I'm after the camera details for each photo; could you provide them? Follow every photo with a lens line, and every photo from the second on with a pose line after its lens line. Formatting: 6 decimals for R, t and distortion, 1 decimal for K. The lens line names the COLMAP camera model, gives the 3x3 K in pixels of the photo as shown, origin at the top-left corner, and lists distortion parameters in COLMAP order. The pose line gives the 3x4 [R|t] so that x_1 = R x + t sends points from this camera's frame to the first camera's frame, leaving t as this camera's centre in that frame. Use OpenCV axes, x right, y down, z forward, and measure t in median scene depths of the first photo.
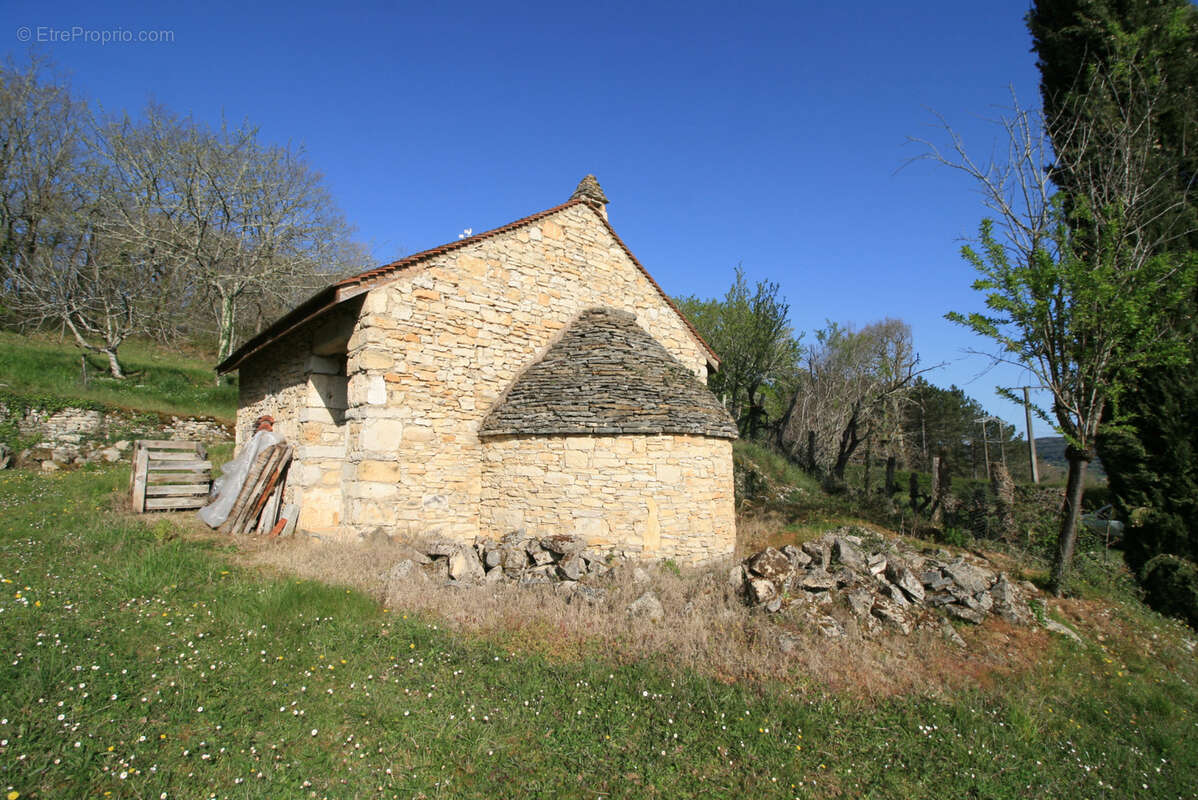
lens RADIAL K [[559.2, 0, 597.5], [0, 559.2, 394.2], [0, 0, 1]] dist [0.000310, -0.013937]
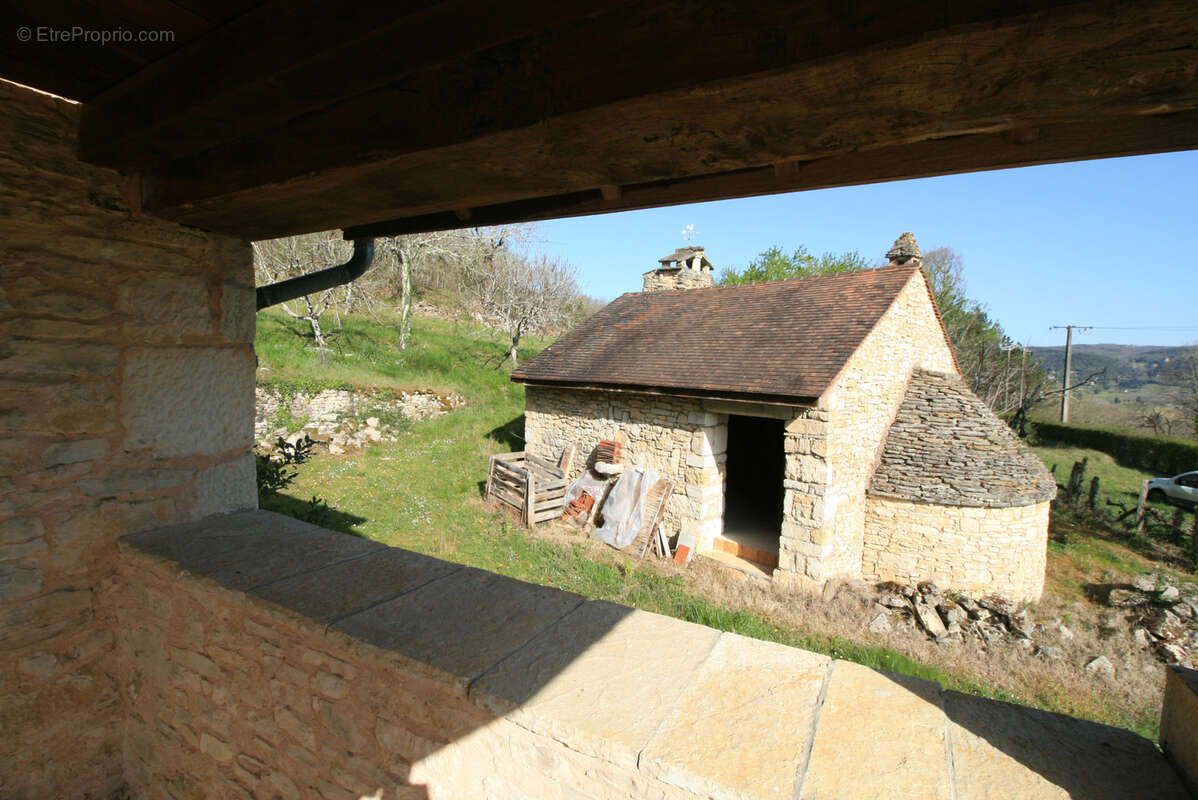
lens RADIAL K [[559.2, 0, 597.5], [0, 559.2, 394.2], [0, 0, 1]] dist [0.000310, -0.013937]
pose [[0.999401, 0.028759, 0.019268, -0.666386], [-0.031830, 0.982239, 0.184916, -0.277481], [-0.013608, -0.185418, 0.982565, -0.124179]]
